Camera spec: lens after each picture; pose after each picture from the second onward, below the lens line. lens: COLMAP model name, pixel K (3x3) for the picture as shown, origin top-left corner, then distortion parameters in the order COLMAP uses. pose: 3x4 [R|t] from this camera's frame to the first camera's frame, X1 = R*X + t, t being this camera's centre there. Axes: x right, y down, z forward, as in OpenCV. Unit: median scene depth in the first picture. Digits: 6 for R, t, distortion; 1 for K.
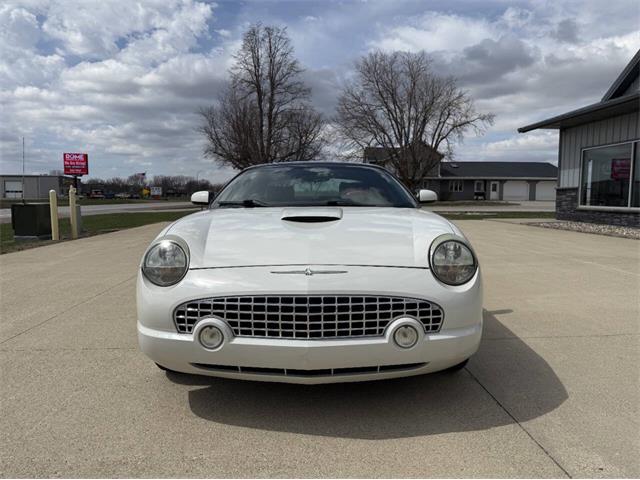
lens RADIAL K [[447.4, 0, 322.3], [0, 447.4, 229.9], [0, 0, 1]] dist [0.013997, -0.033417]
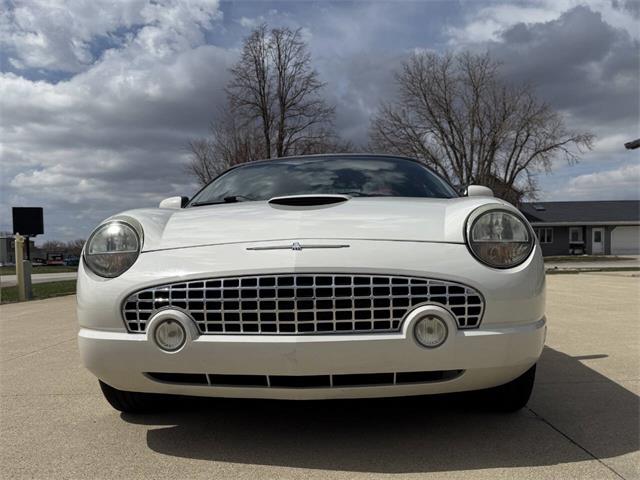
lens RADIAL K [[613.2, 0, 304.1], [0, 613.2, 283.0], [0, 0, 1]] dist [0.024557, 0.000000]
pose [[0.996492, -0.018194, -0.081690, 0.008715], [0.015392, 0.999276, -0.034798, 0.026003], [0.082263, 0.033419, 0.996050, -0.002051]]
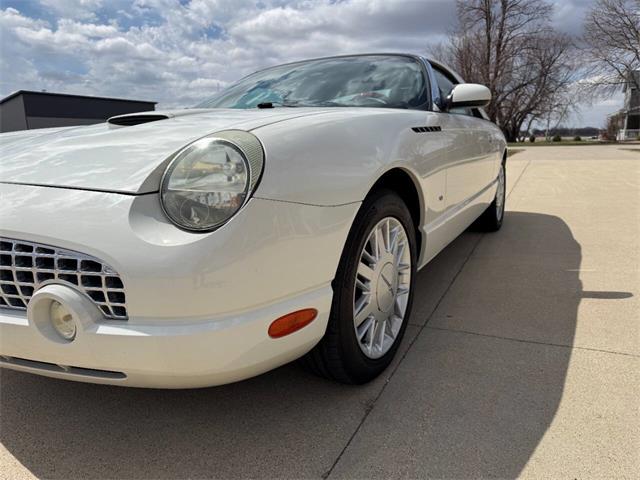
lens RADIAL K [[447.4, 0, 328.3], [0, 447.4, 226.5], [0, 0, 1]] dist [0.013997, -0.033417]
pose [[0.882983, 0.062247, -0.465260, 0.096089], [-0.007169, 0.992841, 0.119227, 0.008597], [0.469351, -0.101940, 0.877108, 0.094762]]
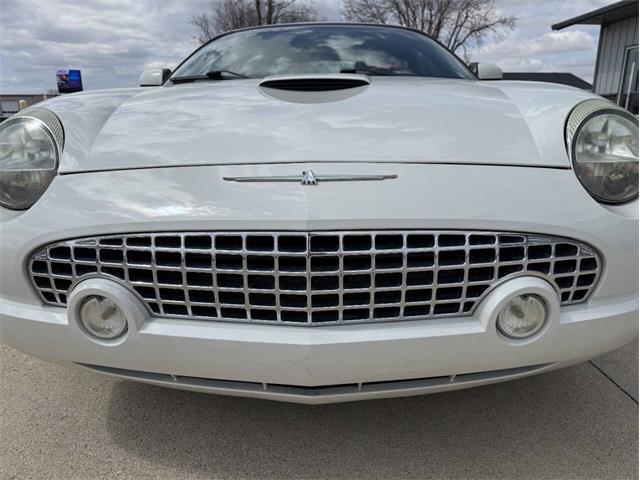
lens RADIAL K [[447.4, 0, 318.9], [0, 447.4, 240.1], [0, 0, 1]] dist [0.013997, -0.033417]
pose [[0.999813, -0.004058, -0.018902, -0.001774], [0.007737, 0.979997, 0.198859, 0.009241], [0.017717, -0.198969, 0.979846, 0.076407]]
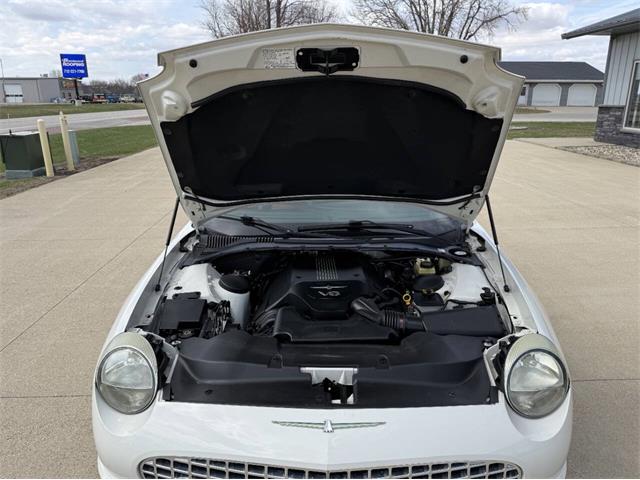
lens RADIAL K [[461.2, 0, 325.1], [0, 461.2, 232.4], [0, 0, 1]] dist [-0.034796, 0.021940]
pose [[0.999713, 0.001056, -0.023946, -0.002578], [0.003971, 0.977924, 0.208925, -0.045822], [0.023638, -0.208960, 0.977638, 0.052651]]
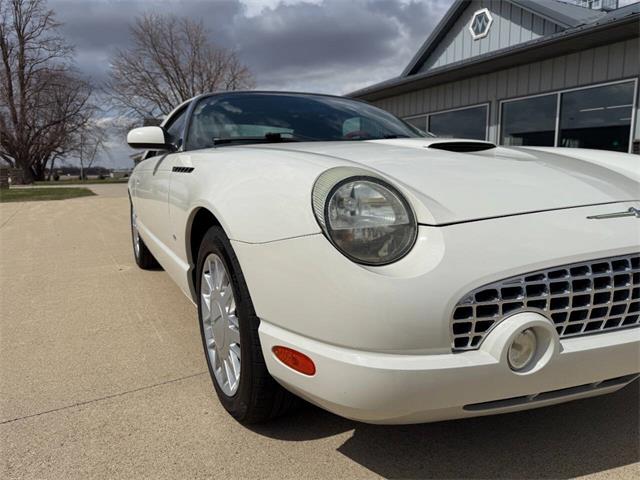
lens RADIAL K [[447.4, 0, 307.9], [0, 447.4, 231.7], [0, 0, 1]] dist [0.013997, -0.033417]
pose [[0.898058, -0.071172, 0.434082, -0.094252], [0.046578, 0.996662, 0.067049, 0.007624], [-0.437405, -0.039995, 0.898375, 0.088161]]
